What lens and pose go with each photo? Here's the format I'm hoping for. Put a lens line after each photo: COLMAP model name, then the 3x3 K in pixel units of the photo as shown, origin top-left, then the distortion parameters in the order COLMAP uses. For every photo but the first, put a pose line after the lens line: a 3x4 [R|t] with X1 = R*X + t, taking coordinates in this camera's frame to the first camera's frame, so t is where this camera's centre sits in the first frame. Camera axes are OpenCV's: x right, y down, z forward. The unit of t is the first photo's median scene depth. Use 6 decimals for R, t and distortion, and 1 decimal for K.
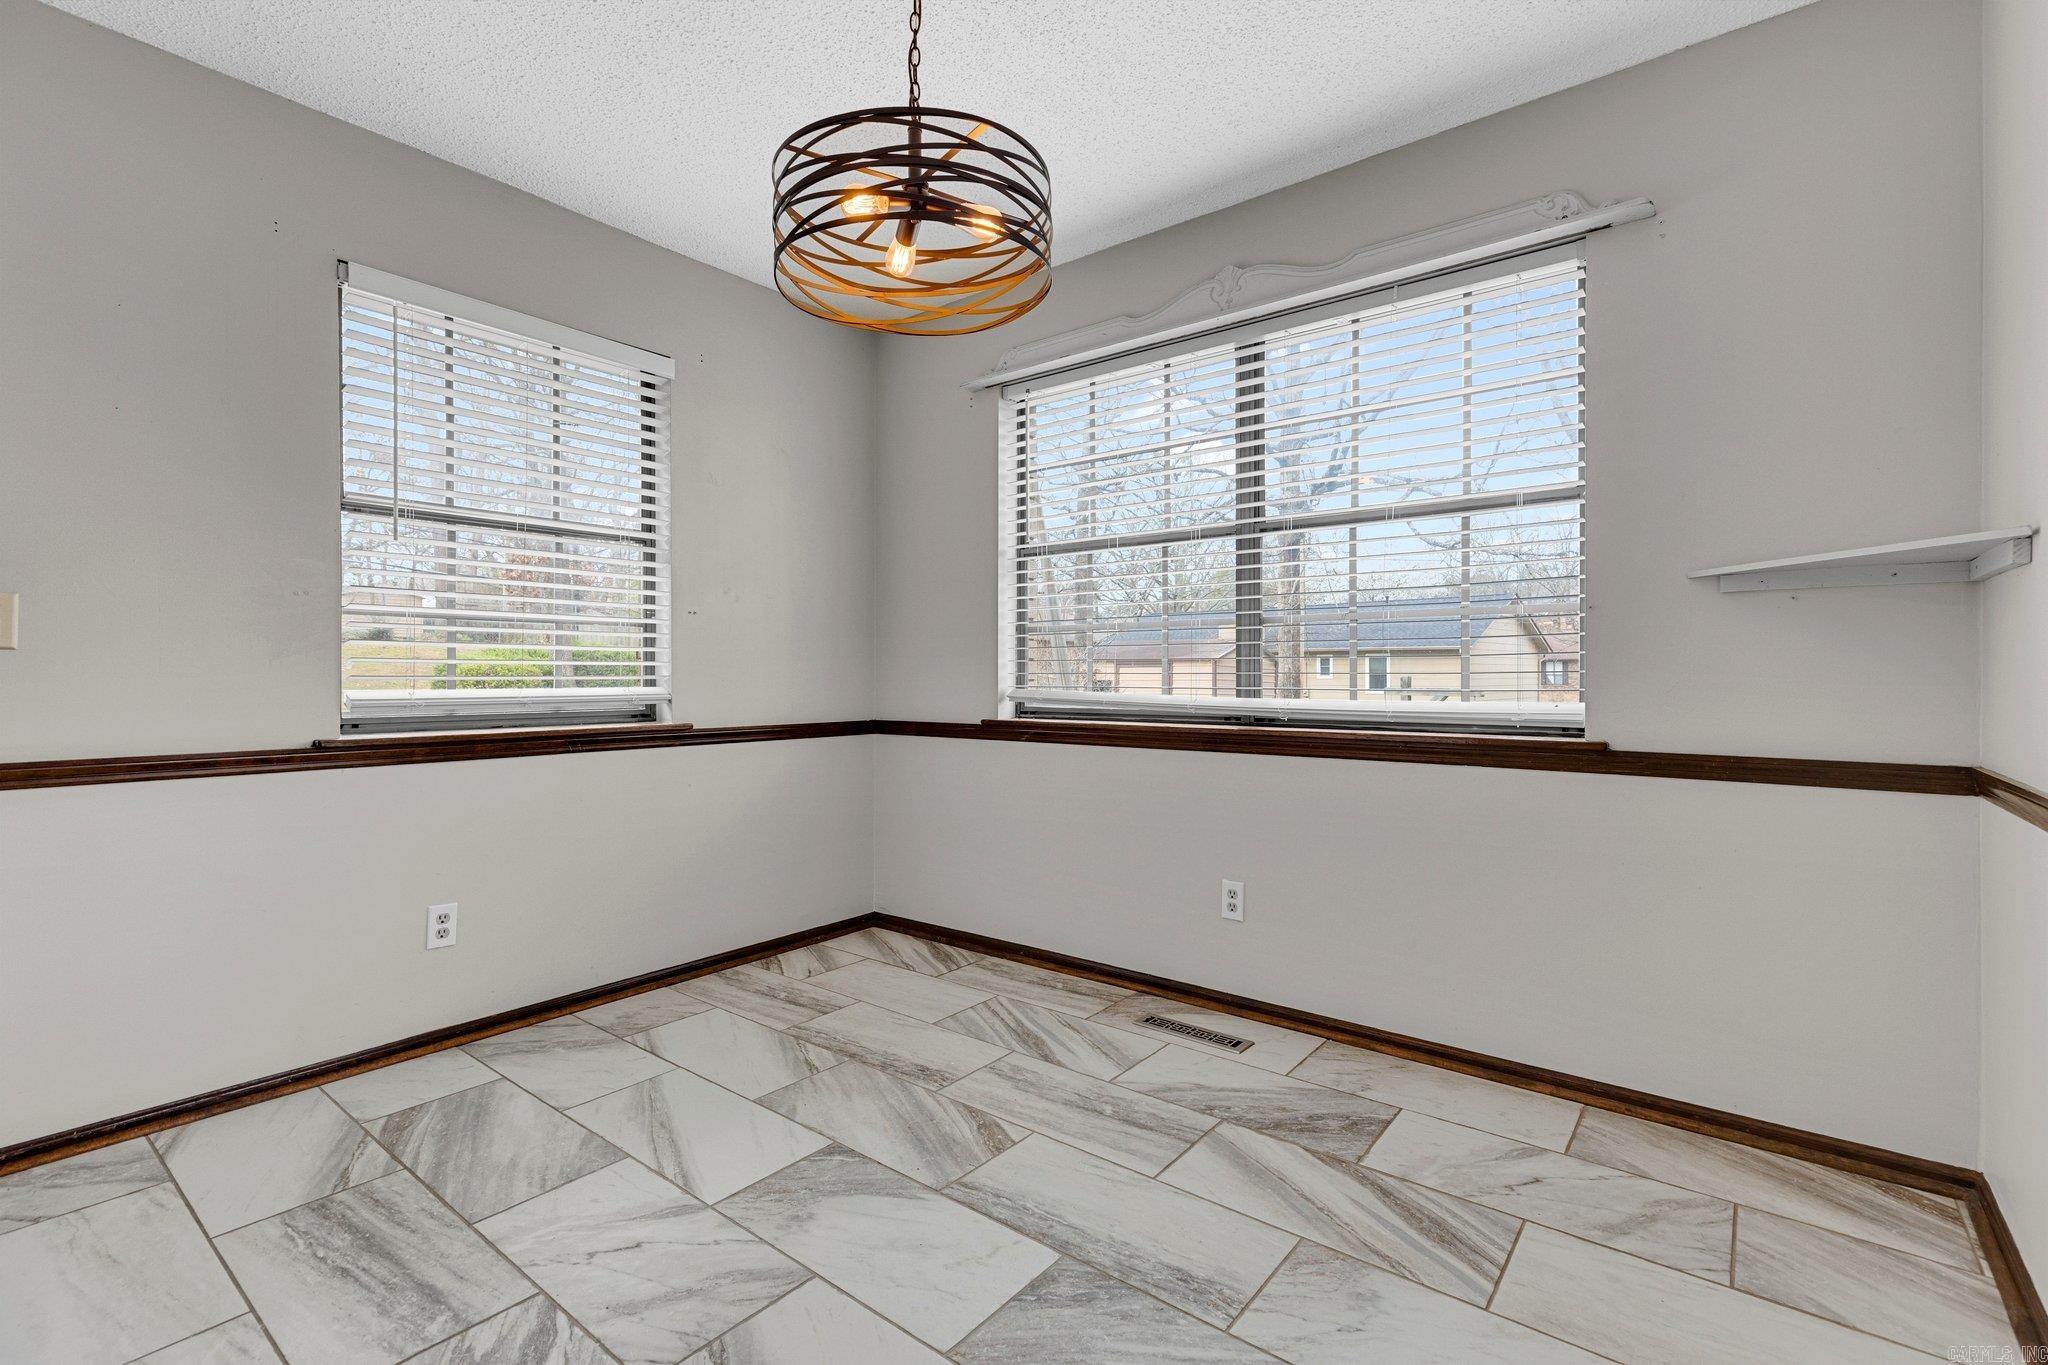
lens RADIAL K [[920.7, 0, 1024.3], [0, 920.7, 674.7], [0, 0, 1]] dist [0.004285, 0.000169]
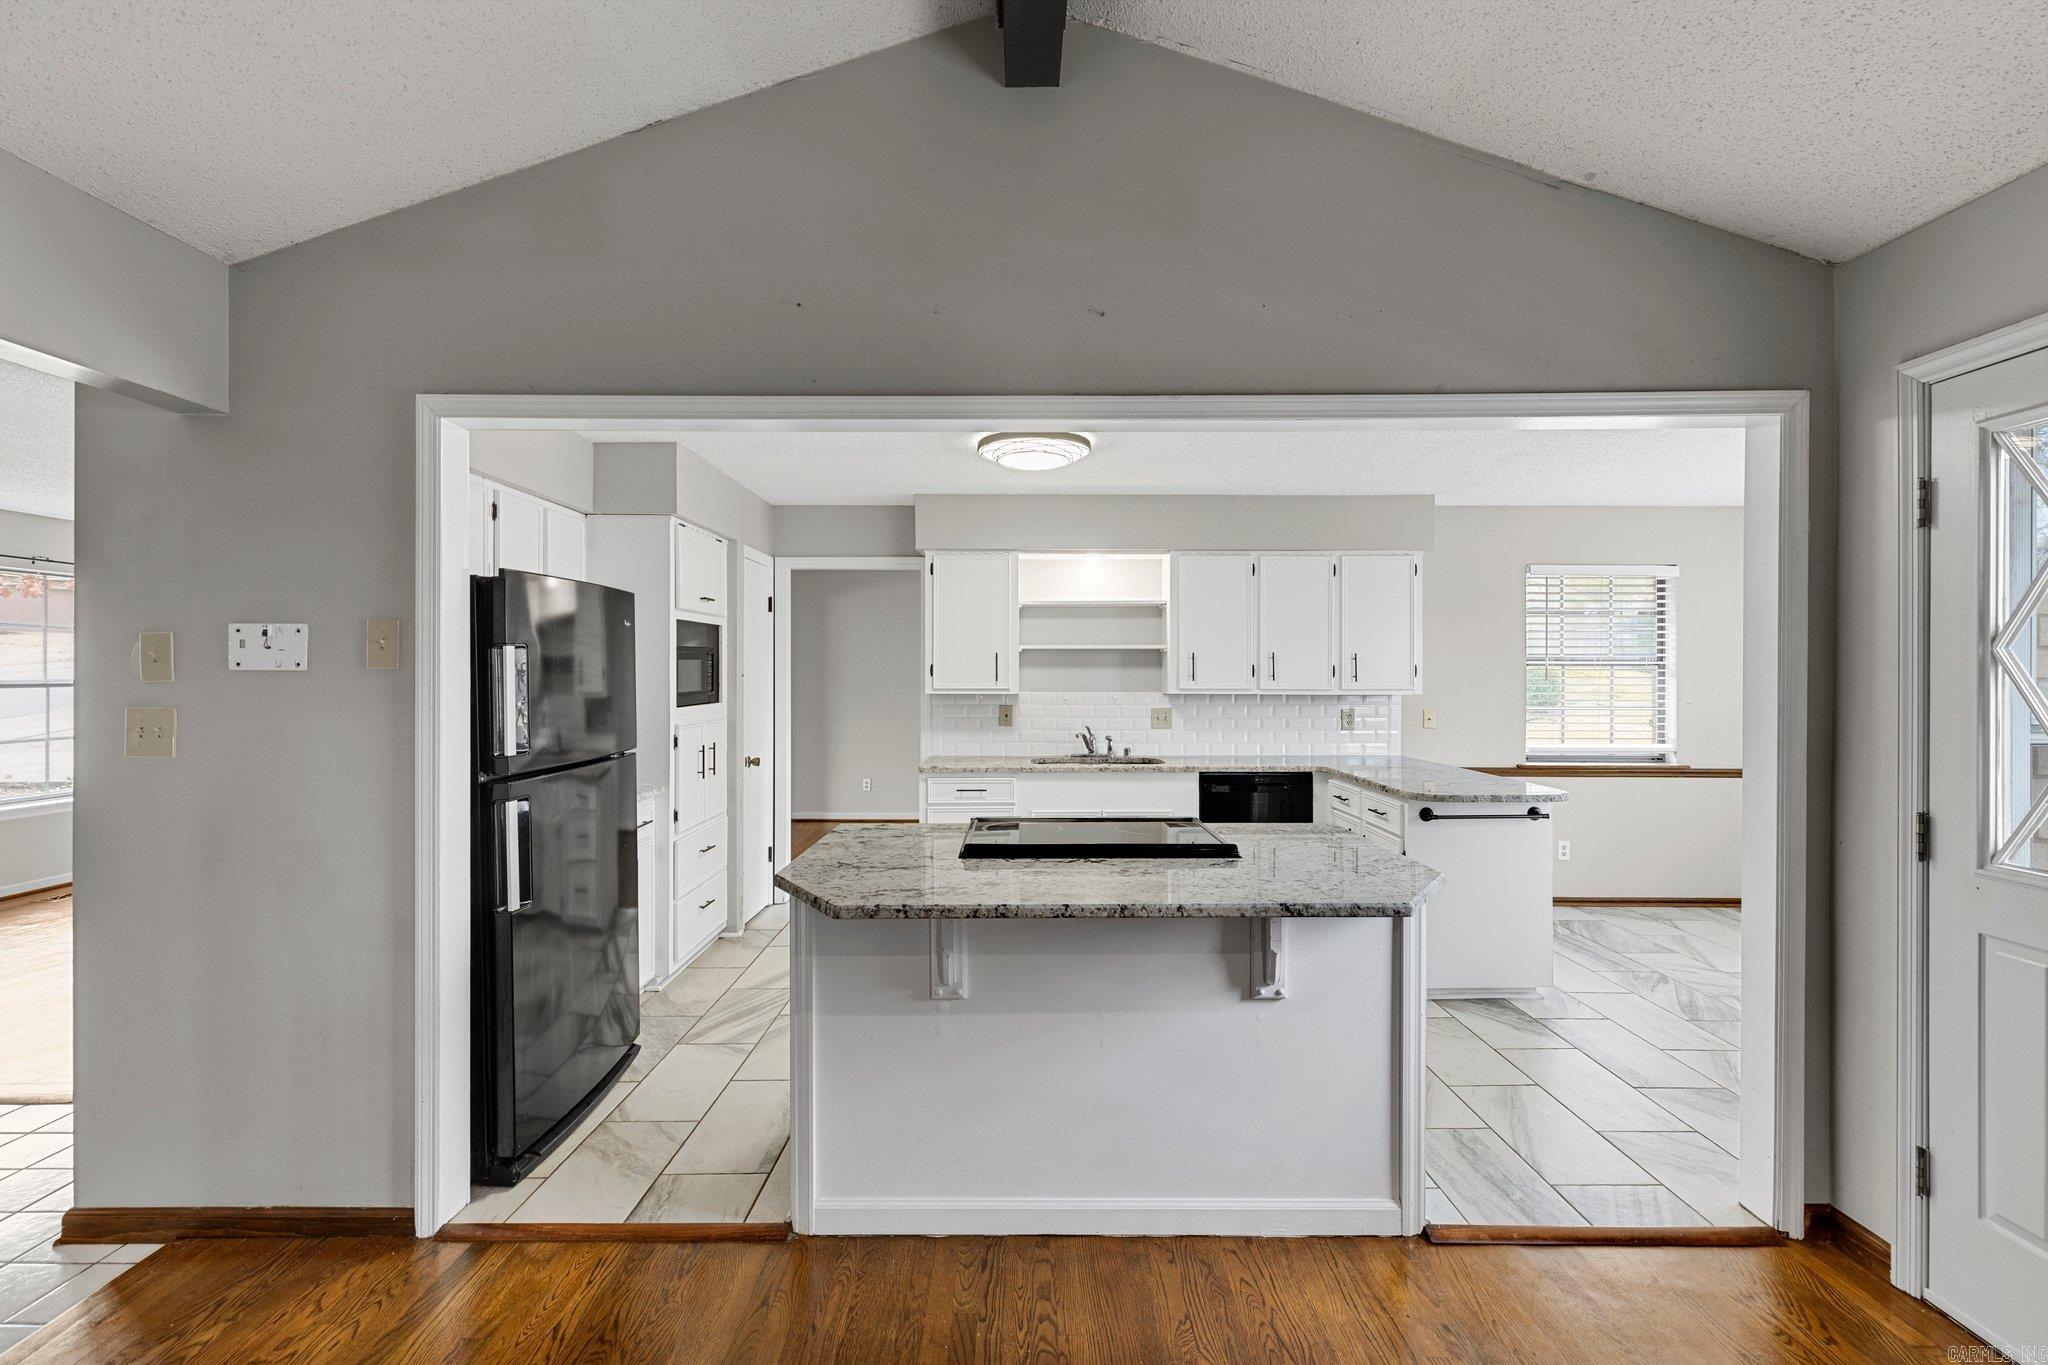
lens RADIAL K [[920.7, 0, 1024.3], [0, 920.7, 674.7], [0, 0, 1]] dist [0.004285, 0.000169]
pose [[0.625268, 0.002568, -0.780406, 0.414206], [-0.002561, 0.999996, 0.001238, -0.216224], [0.780406, 0.001225, 0.625272, -2.004213]]
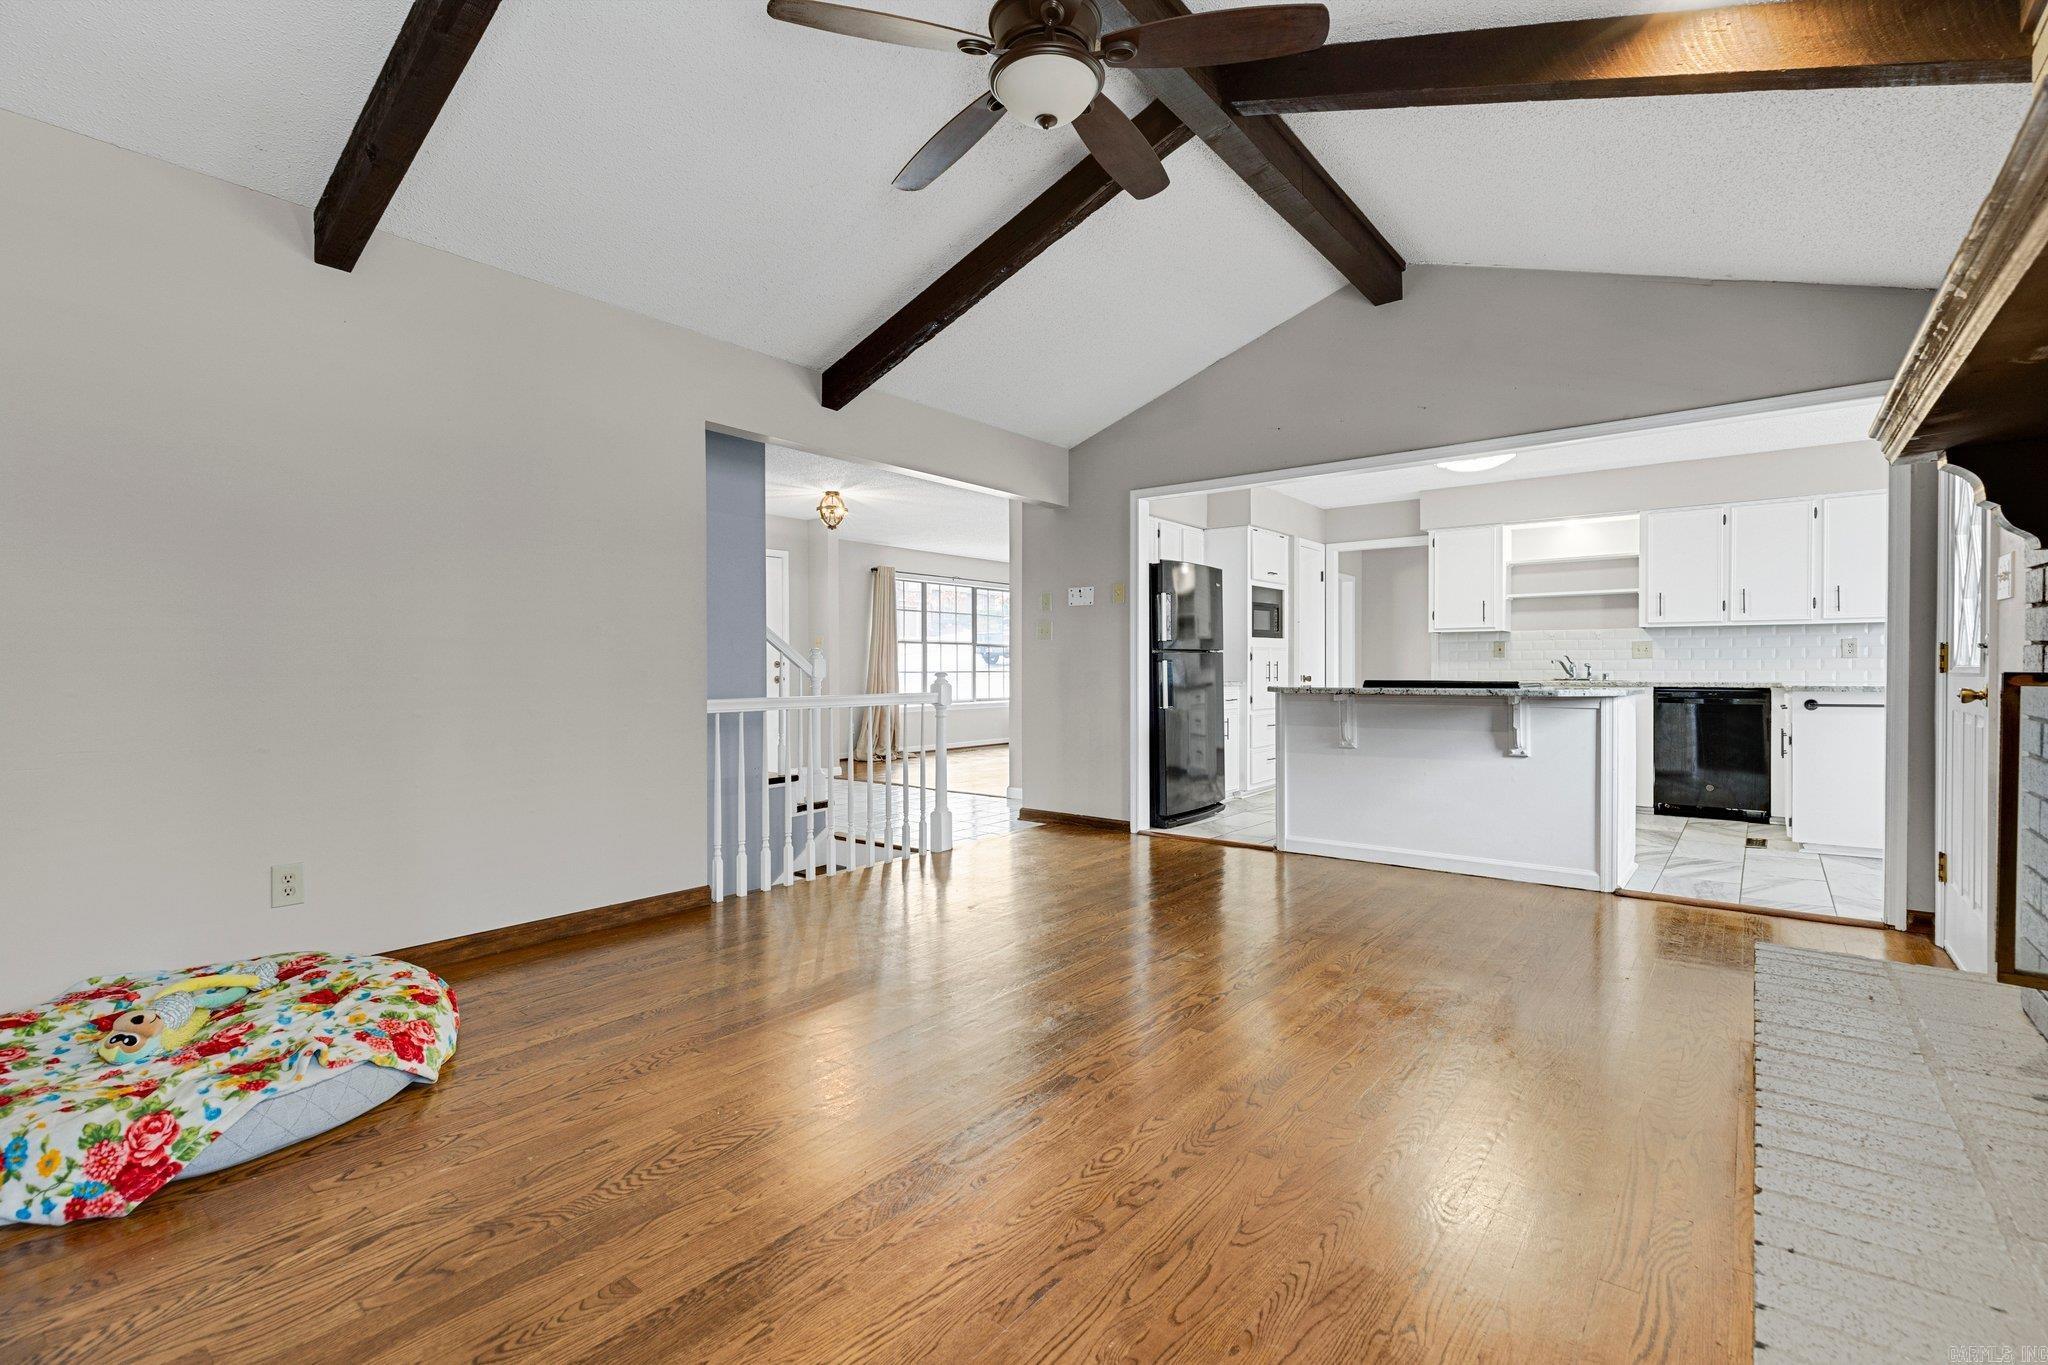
lens RADIAL K [[926.4, 0, 1016.5], [0, 926.4, 675.9], [0, 0, 1]] dist [0.004186, 0.000321]
pose [[0.000786, 0.010393, -0.999946, 2.093870], [0.000631, 0.999946, 0.010393, 0.002824], [0.999999, -0.000639, 0.000779, -2.259706]]
